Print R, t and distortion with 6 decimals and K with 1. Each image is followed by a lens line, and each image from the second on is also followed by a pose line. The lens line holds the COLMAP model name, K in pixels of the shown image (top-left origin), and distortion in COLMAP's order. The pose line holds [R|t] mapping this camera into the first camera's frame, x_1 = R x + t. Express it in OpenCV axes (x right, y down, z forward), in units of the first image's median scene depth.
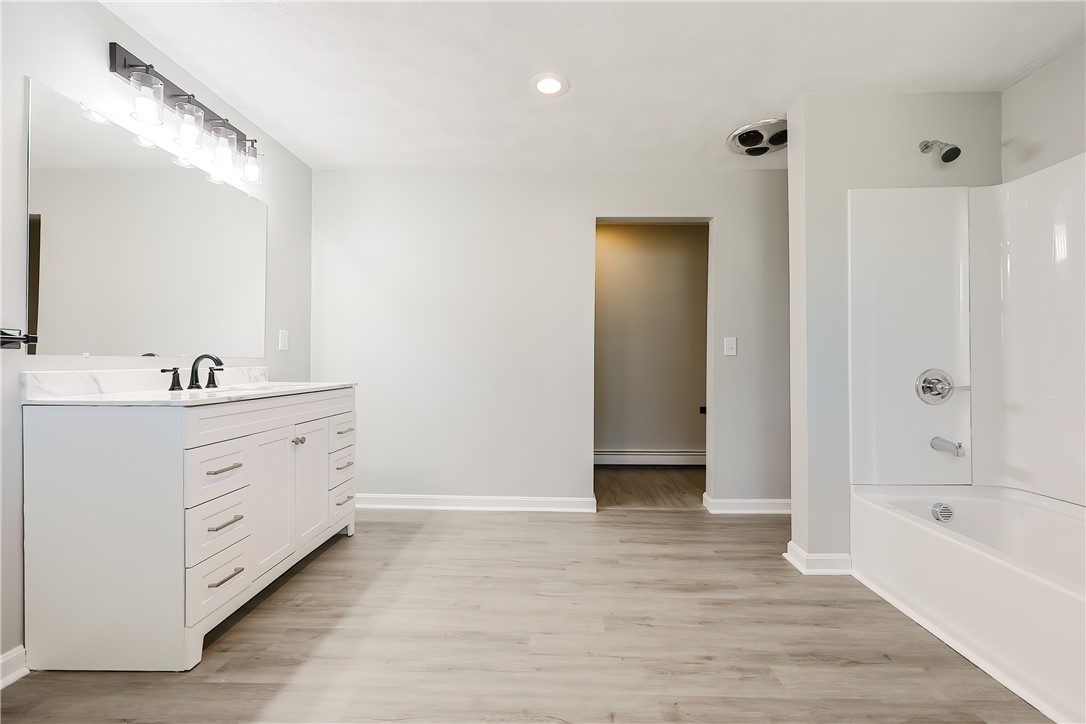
lens RADIAL K [[465.2, 0, 545.0], [0, 465.2, 364.6], [0, 0, 1]] dist [-0.005550, 0.000319]
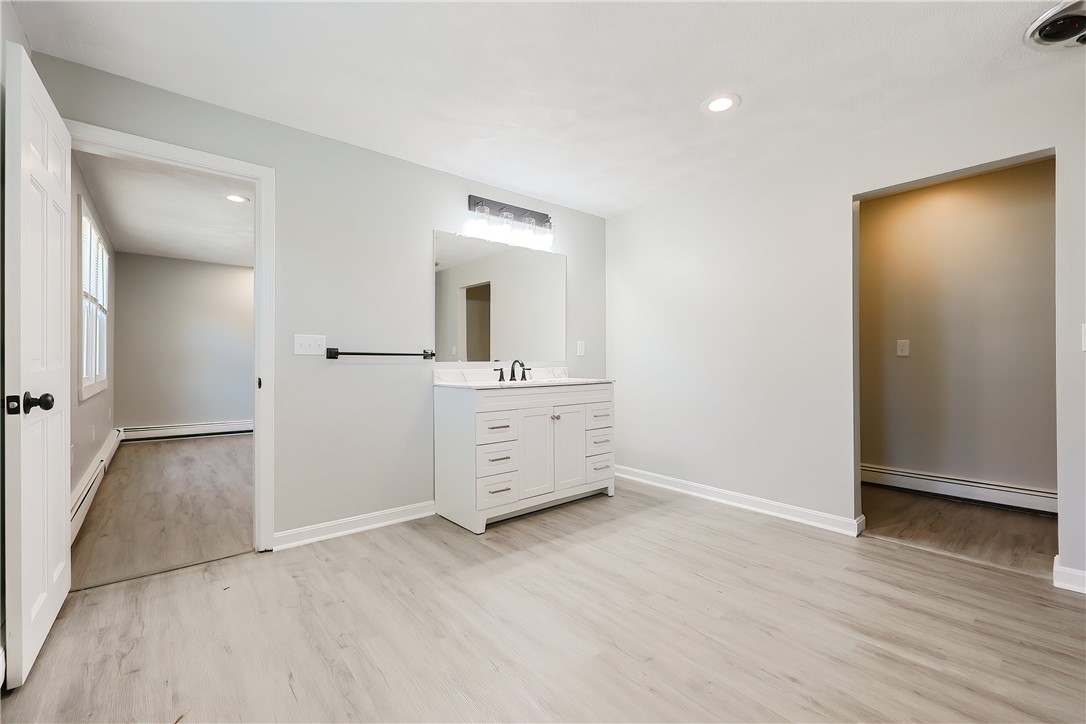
lens RADIAL K [[465.2, 0, 544.4], [0, 465.2, 360.5], [0, 0, 1]] dist [-0.005550, 0.000319]
pose [[0.651096, -0.008402, -0.758949, 0.509550], [0.003992, 0.999963, -0.007646, -0.006327], [0.758985, 0.001949, 0.651106, 0.002476]]
